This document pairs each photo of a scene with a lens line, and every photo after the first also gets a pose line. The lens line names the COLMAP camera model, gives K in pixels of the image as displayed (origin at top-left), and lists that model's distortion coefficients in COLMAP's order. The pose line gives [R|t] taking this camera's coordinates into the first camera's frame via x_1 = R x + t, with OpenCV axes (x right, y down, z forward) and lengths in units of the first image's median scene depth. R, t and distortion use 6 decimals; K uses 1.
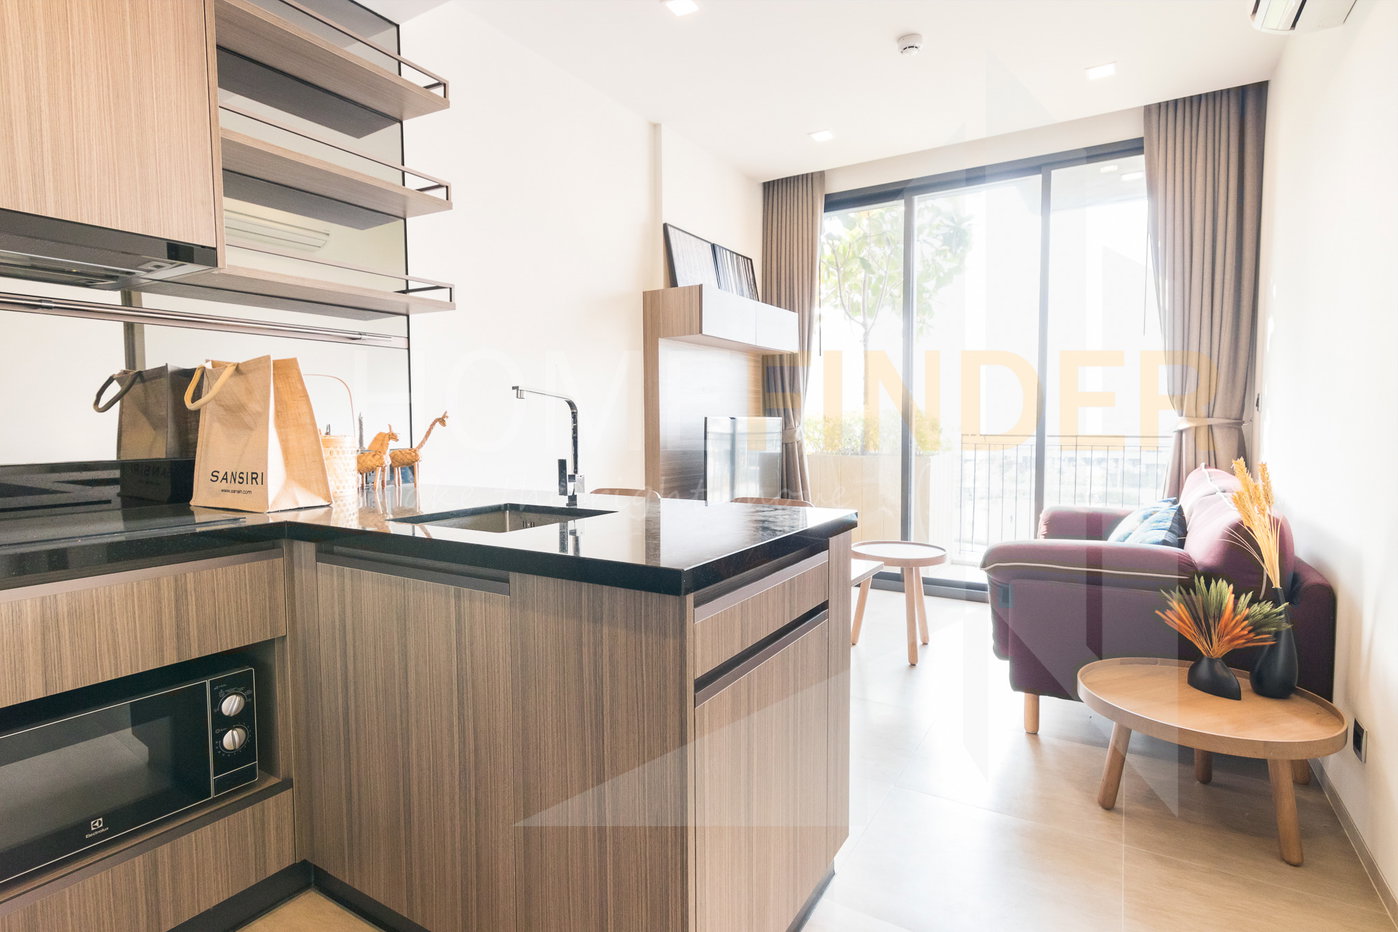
lens RADIAL K [[701.1, 0, 699.0], [0, 701.1, 466.0], [0, 0, 1]] dist [-0.001801, -0.000452]
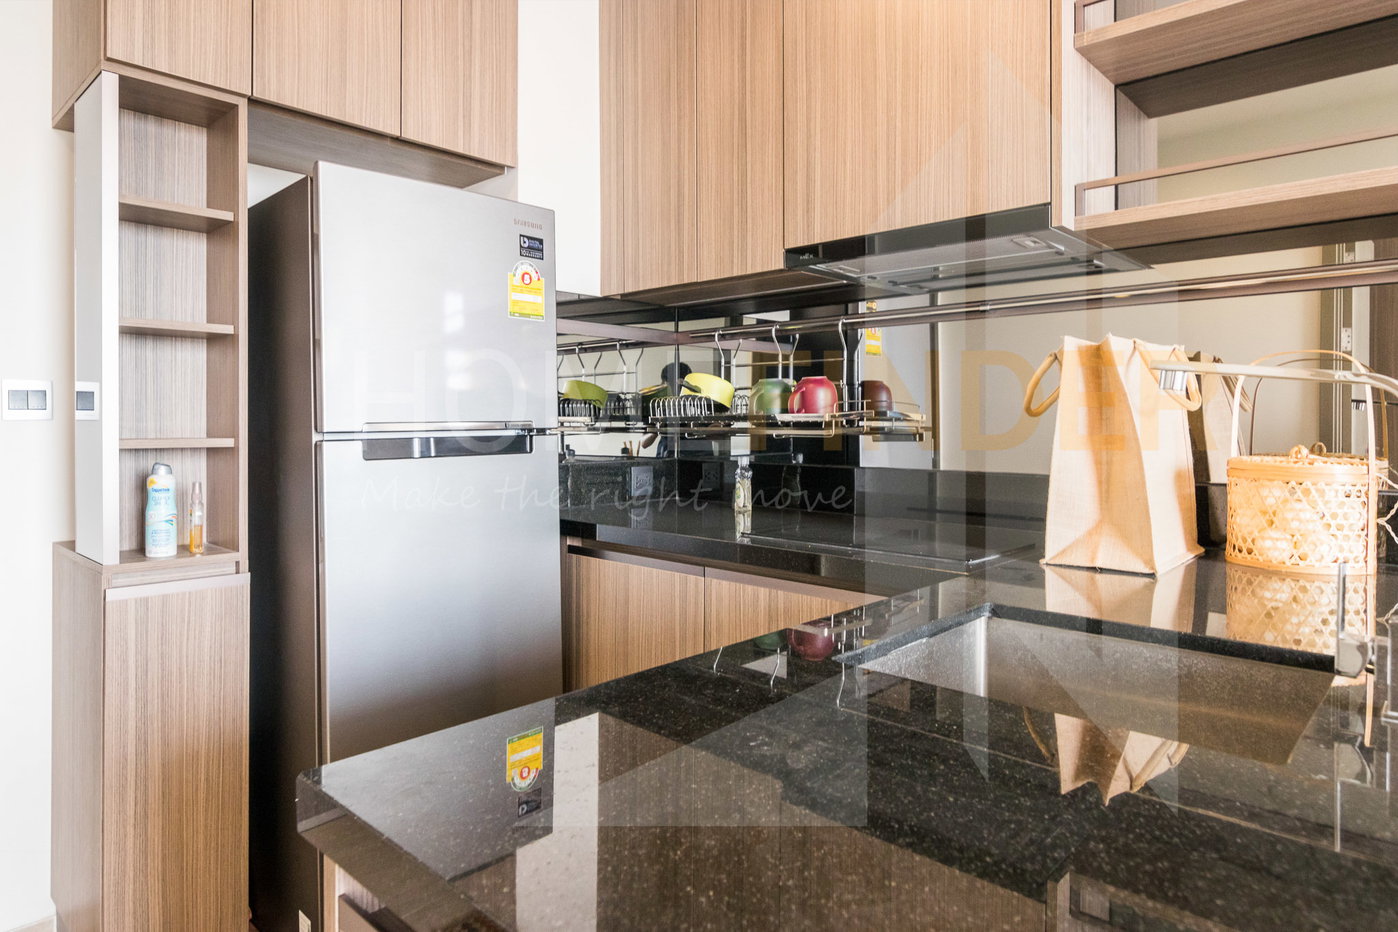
lens RADIAL K [[835.3, 0, 699.3], [0, 835.3, 410.7], [0, 0, 1]] dist [0.001353, 0.000299]
pose [[-0.202497, 0.005541, -0.979267, 0.309105], [-0.061052, 0.997967, 0.018271, -0.091568], [0.977378, 0.063486, -0.201747, 0.934778]]
